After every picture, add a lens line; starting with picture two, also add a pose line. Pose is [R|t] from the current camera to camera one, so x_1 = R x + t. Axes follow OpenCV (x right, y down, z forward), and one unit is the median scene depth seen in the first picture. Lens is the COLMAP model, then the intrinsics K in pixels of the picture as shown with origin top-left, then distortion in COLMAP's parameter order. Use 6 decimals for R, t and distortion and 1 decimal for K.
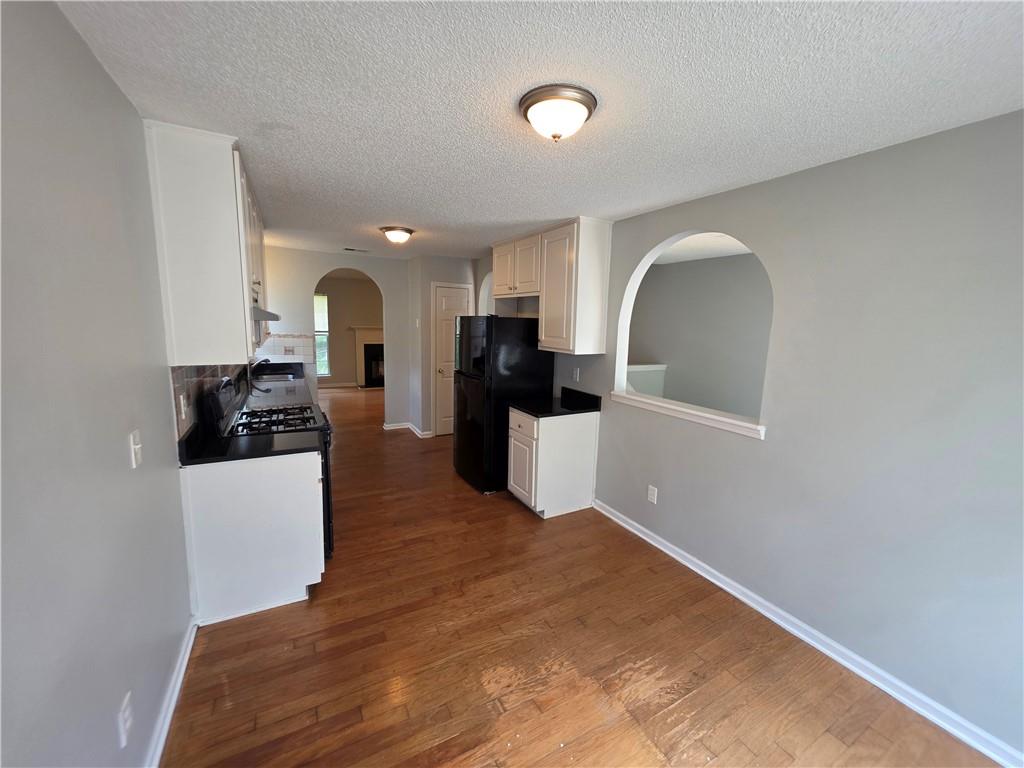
lens RADIAL K [[409.7, 0, 514.9], [0, 409.7, 379.2], [0, 0, 1]] dist [0.000986, 0.000914]
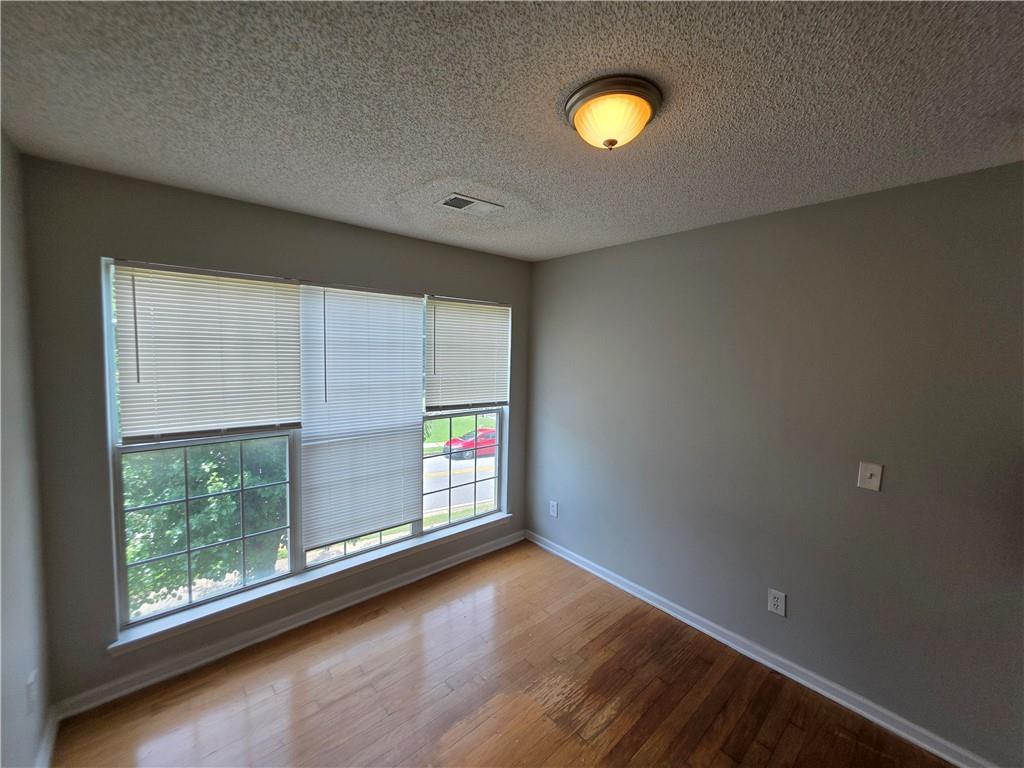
lens RADIAL K [[409.7, 0, 515.5], [0, 409.7, 383.6], [0, 0, 1]] dist [0.000986, 0.000914]
pose [[-0.974236, -0.033379, -0.223046, 0.193427], [-0.082851, 0.972805, 0.216302, -0.124958], [0.209761, 0.229209, -0.950507, 0.794889]]
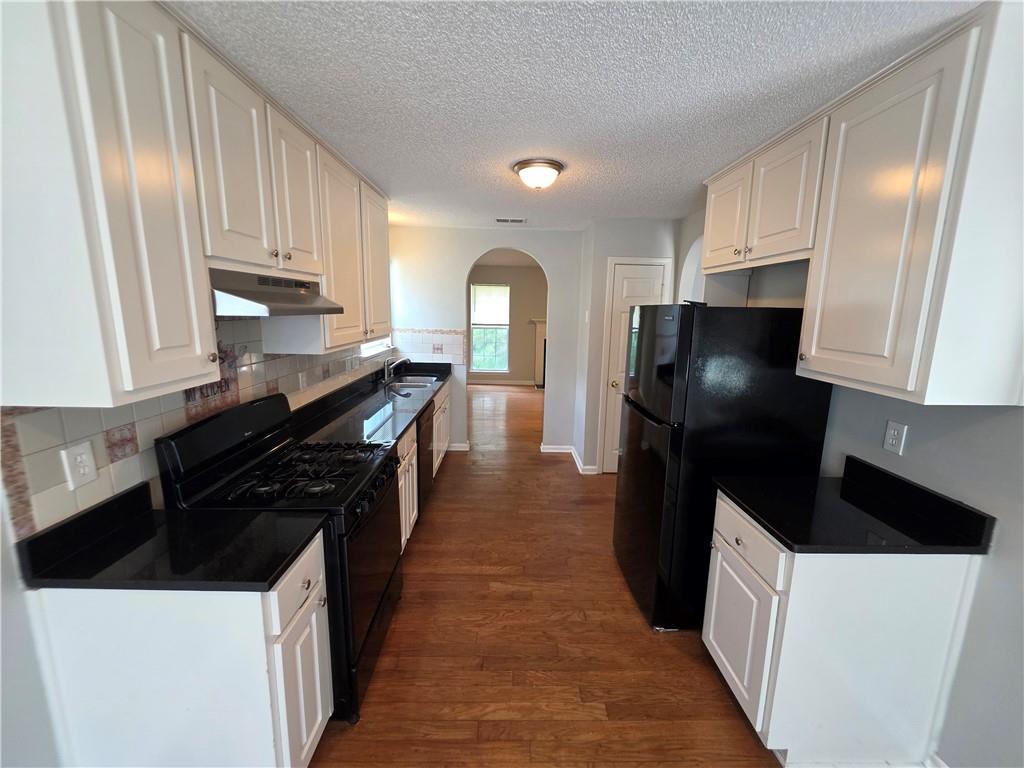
lens RADIAL K [[409.7, 0, 514.4], [0, 409.7, 378.5], [0, 0, 1]] dist [0.000986, 0.000914]
pose [[0.882075, 0.071582, -0.465640, -0.009034], [-0.063030, 0.997435, 0.033933, -0.068330], [0.466874, -0.000582, 0.884324, 0.465596]]
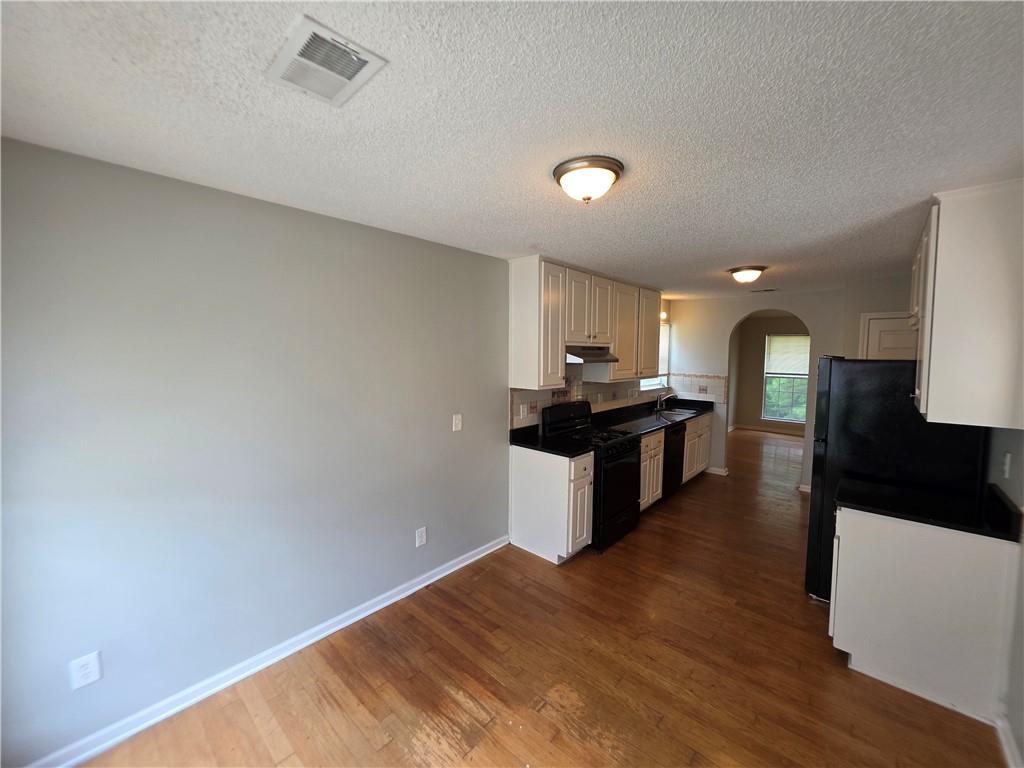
lens RADIAL K [[409.7, 0, 512.8], [0, 409.7, 378.7], [0, 0, 1]] dist [0.000986, 0.000914]
pose [[0.325228, 0.040059, -0.944787, 0.478343], [-0.136007, 0.990696, -0.004813, -0.034402], [0.935804, 0.130063, 0.327650, 0.224370]]
